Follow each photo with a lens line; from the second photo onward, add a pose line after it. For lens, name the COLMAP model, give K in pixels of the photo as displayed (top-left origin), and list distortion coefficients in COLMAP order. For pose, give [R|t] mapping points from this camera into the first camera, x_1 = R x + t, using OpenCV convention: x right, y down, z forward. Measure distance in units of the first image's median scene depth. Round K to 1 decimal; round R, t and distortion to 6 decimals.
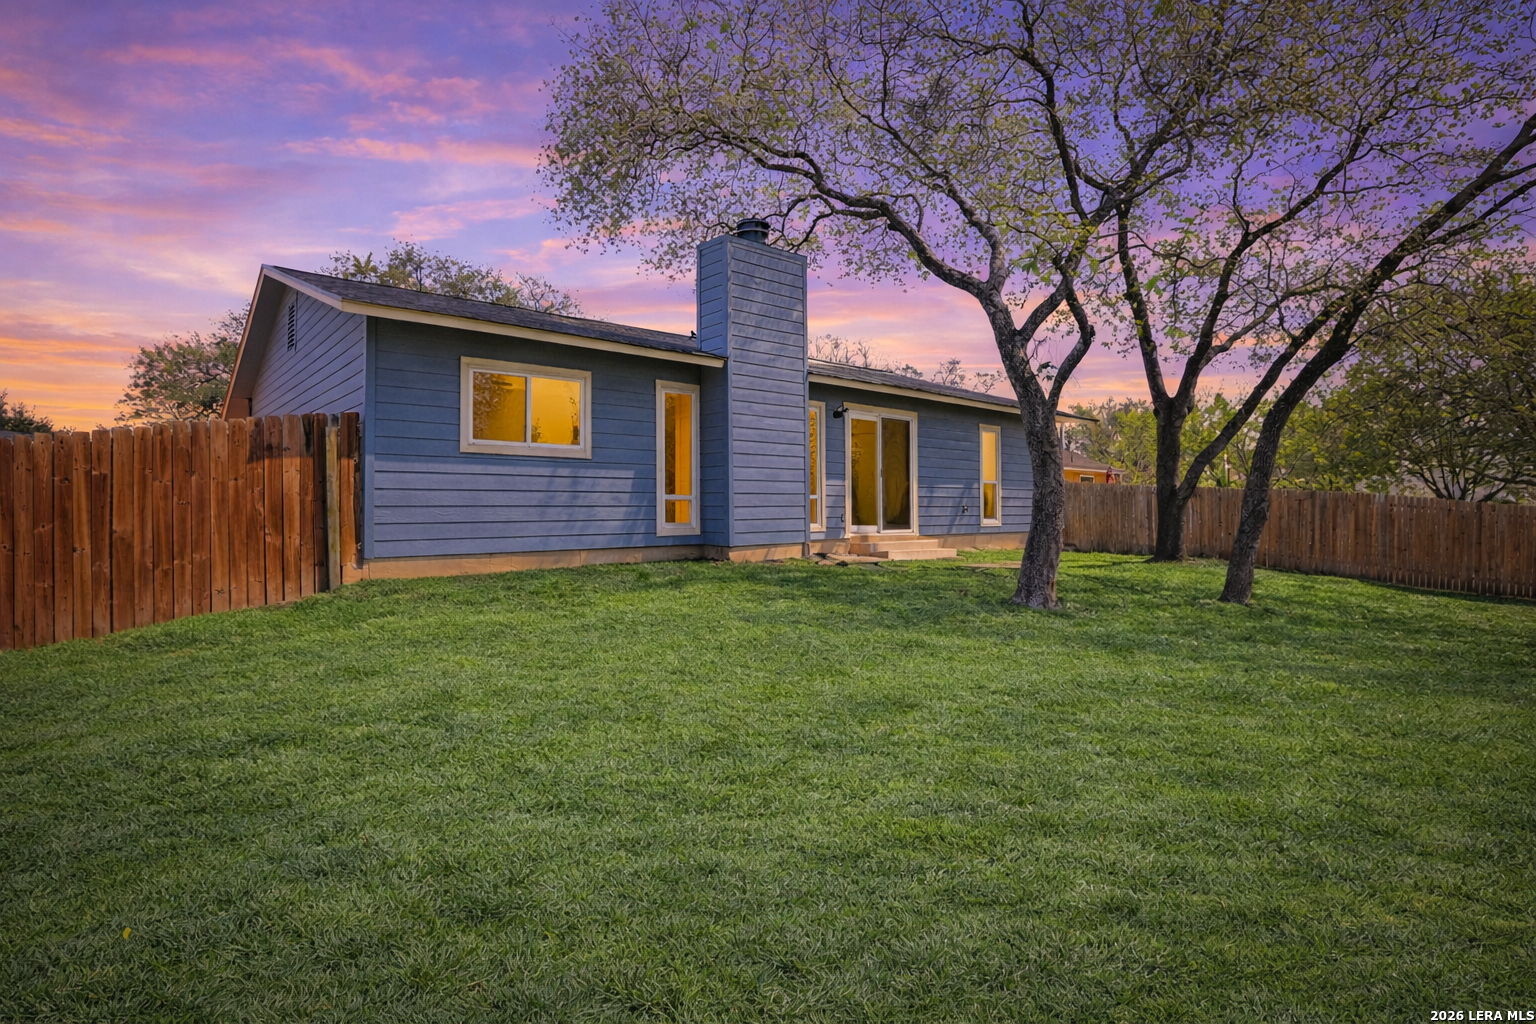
lens RADIAL K [[766.5, 0, 759.8], [0, 766.5, 501.9], [0, 0, 1]] dist [-0.073650, 0.041538]
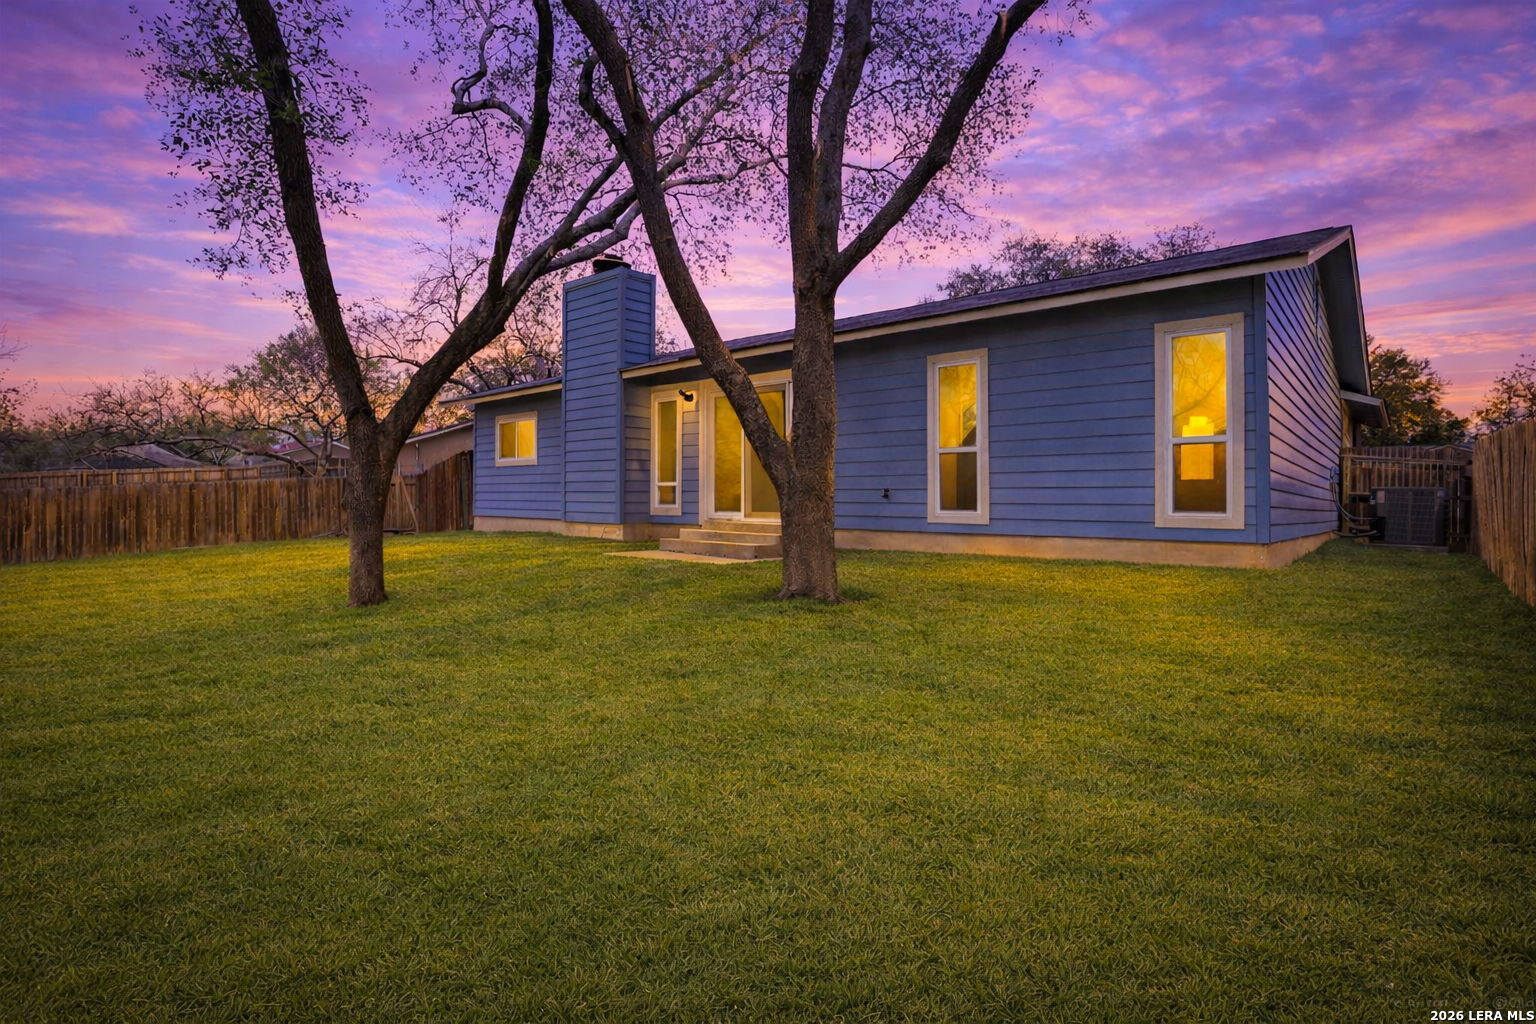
lens RADIAL K [[757.2, 0, 759.6], [0, 757.2, 509.8], [0, 0, 1]] dist [-0.057465, 0.033353]
pose [[0.145350, 0.017884, -0.989219, 1.010284], [0.008913, 0.999772, 0.019385, 0.012257], [0.989340, -0.011634, 0.145158, 0.878099]]
